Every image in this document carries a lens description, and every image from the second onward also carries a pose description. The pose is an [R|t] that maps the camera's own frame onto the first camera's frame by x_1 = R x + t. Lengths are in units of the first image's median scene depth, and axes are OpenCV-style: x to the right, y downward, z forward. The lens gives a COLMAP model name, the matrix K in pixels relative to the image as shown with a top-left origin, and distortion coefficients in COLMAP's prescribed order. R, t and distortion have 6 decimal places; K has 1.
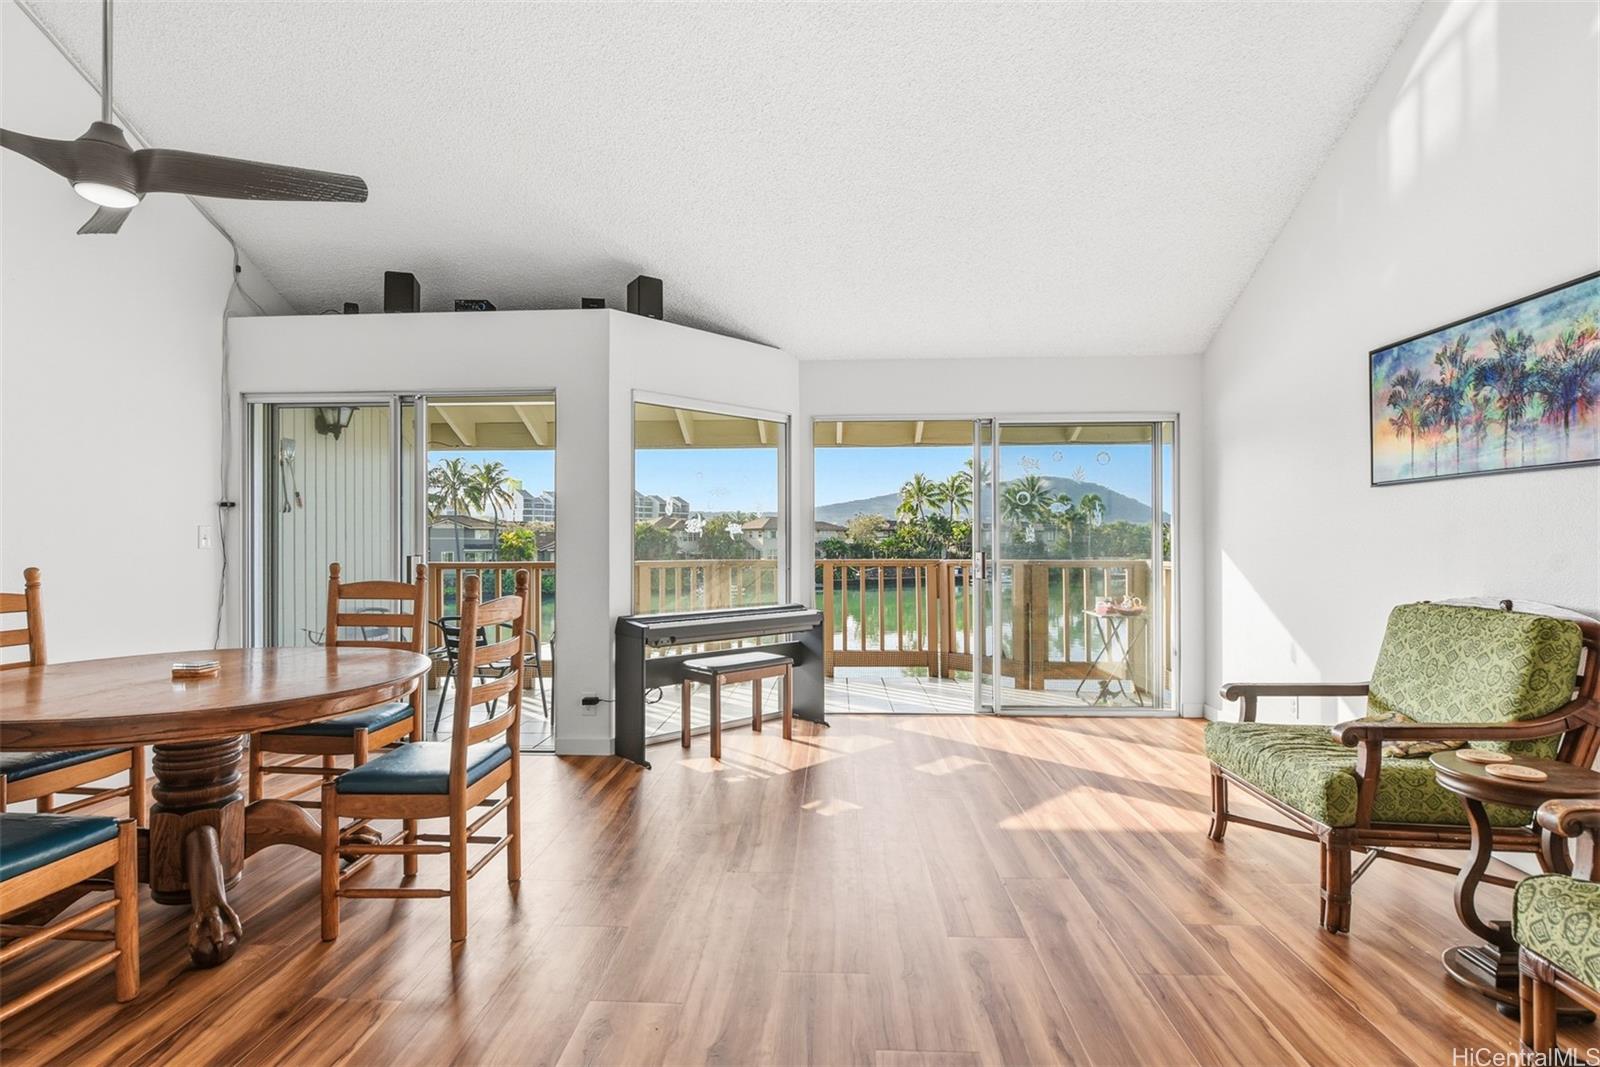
lens RADIAL K [[837.3, 0, 800.0], [0, 837.3, 533.5], [0, 0, 1]] dist [-0.000700, -0.000193]
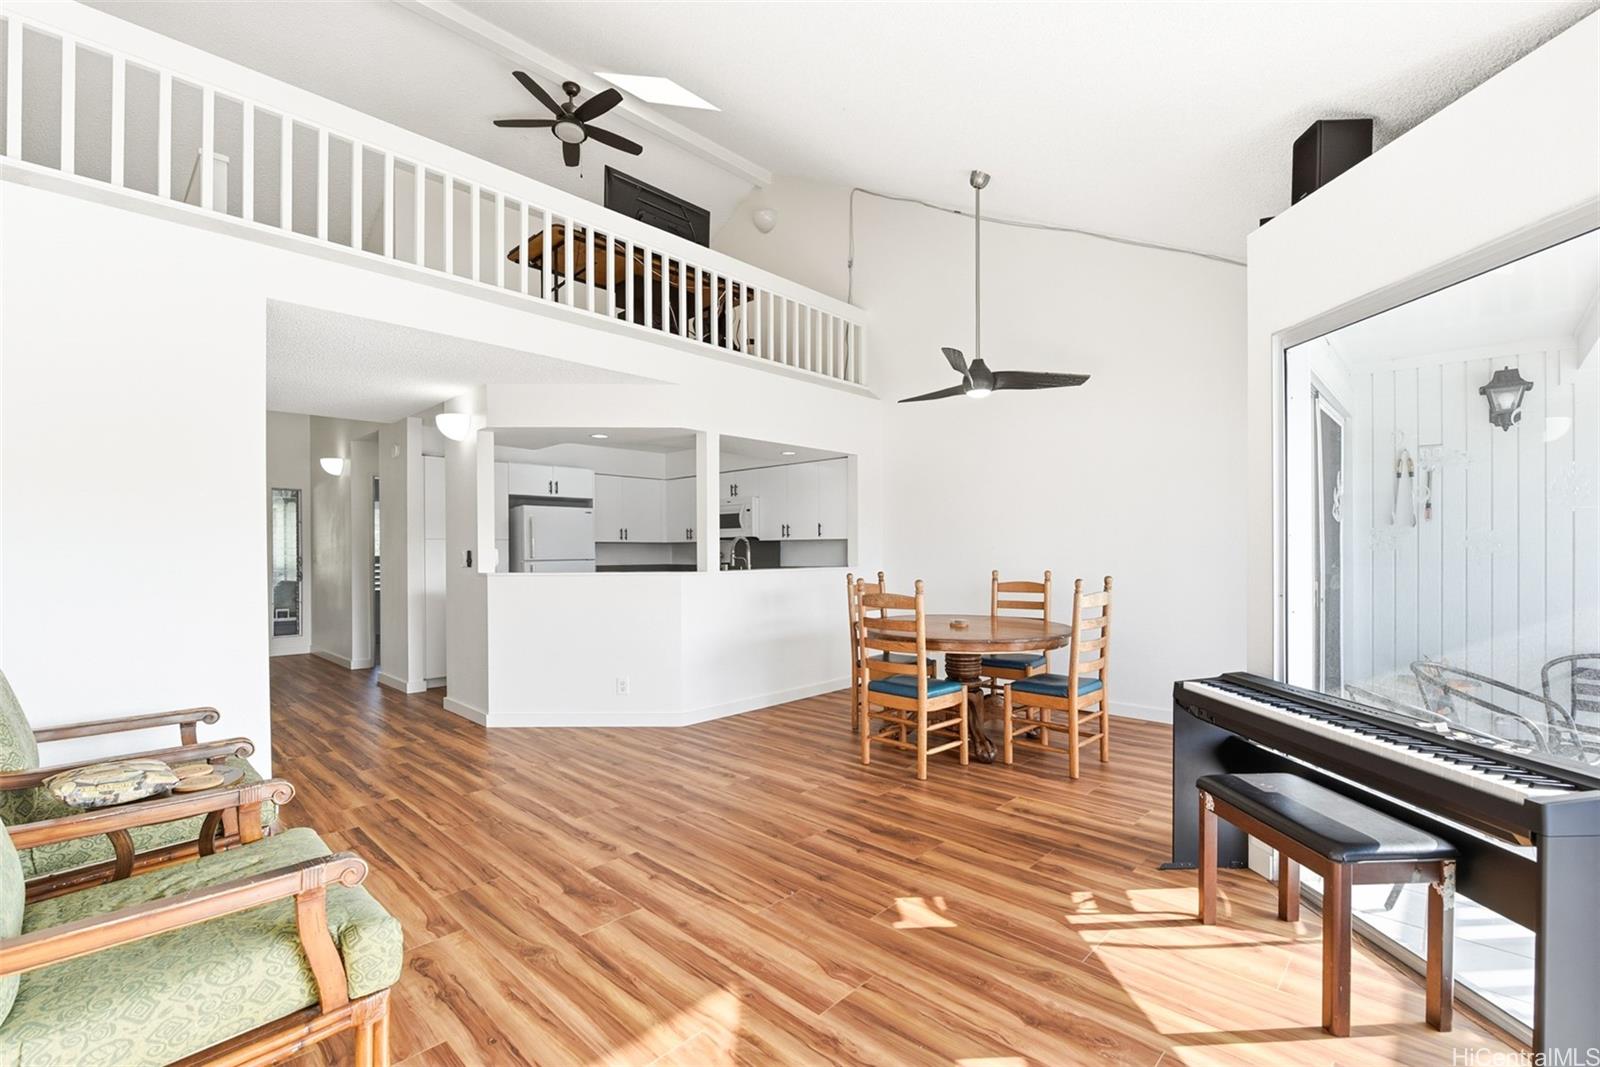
lens RADIAL K [[710.2, 0, 800.0], [0, 710.2, 533.5], [0, 0, 1]] dist [-0.000753, -0.000147]
pose [[-0.650558, -0.002884, -0.759451, 0.148591], [0.023681, 0.999430, -0.024081, -0.004575], [0.759087, -0.033650, -0.650119, 0.328578]]
